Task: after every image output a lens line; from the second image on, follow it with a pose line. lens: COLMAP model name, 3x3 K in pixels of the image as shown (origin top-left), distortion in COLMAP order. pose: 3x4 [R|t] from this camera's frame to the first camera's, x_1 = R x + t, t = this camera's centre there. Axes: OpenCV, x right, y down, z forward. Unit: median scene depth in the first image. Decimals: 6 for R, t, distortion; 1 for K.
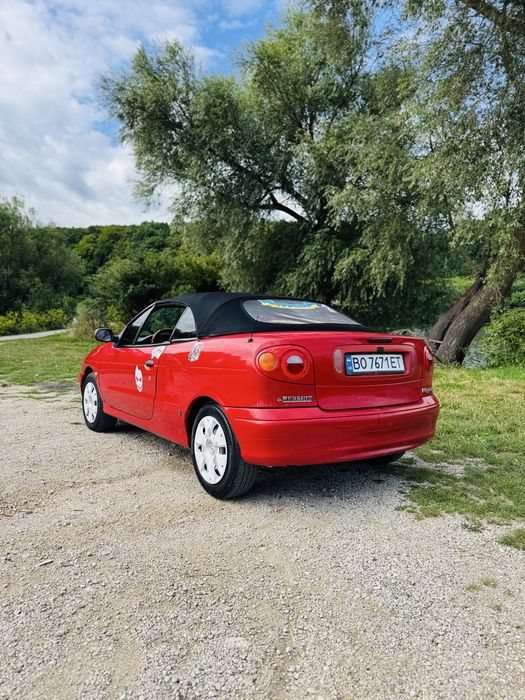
lens RADIAL K [[513.8, 0, 265.6], [0, 513.8, 343.6], [0, 0, 1]] dist [0.046216, -0.052582]
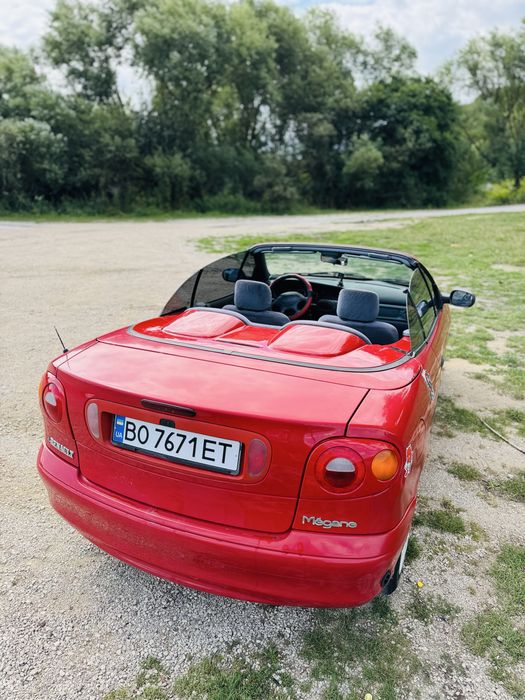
lens RADIAL K [[504.6, 0, 237.0], [0, 504.6, 349.4], [0, 0, 1]] dist [-0.004392, -0.001527]
pose [[0.501207, 0.261278, -0.824940, 0.119971], [-0.013127, 0.955513, 0.294658, -0.039668], [0.865228, -0.136855, 0.482340, 0.138807]]
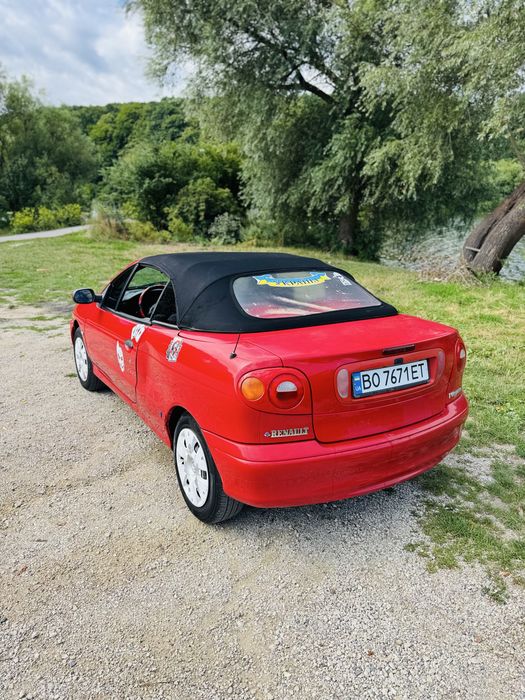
lens RADIAL K [[515.2, 0, 260.3], [0, 515.2, 343.5], [0, 0, 1]] dist [0.009237, -0.005088]
pose [[0.998037, 0.014914, -0.060827, 0.009917], [-0.001329, 0.976059, 0.217501, -0.032272], [0.062614, -0.216993, 0.974163, 0.037262]]
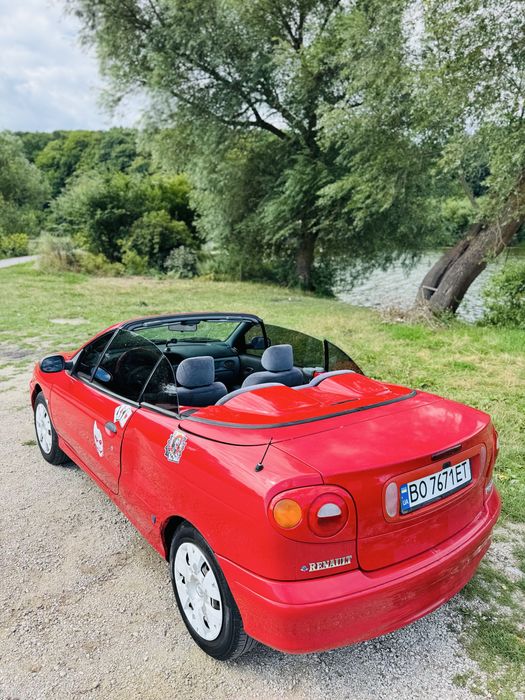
lens RADIAL K [[512.7, 0, 258.2], [0, 512.7, 350.6], [0, 0, 1]] dist [-0.006273, -0.007036]
pose [[0.999349, 0.009574, 0.034786, -0.009012], [-0.015644, 0.983787, 0.178658, -0.044023], [-0.032512, -0.179085, 0.983296, 0.062864]]
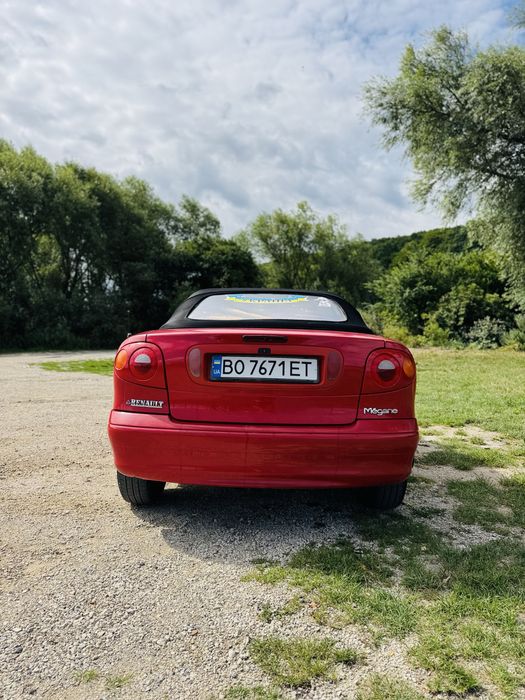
lens RADIAL K [[504.8, 0, 240.2], [0, 504.8, 331.5], [0, 0, 1]] dist [0.077571, -0.120211]
pose [[0.780382, -0.002739, -0.625297, 0.116056], [-0.018472, 0.999453, -0.027432, 0.000649], [0.625030, 0.032958, 0.779905, 0.064182]]
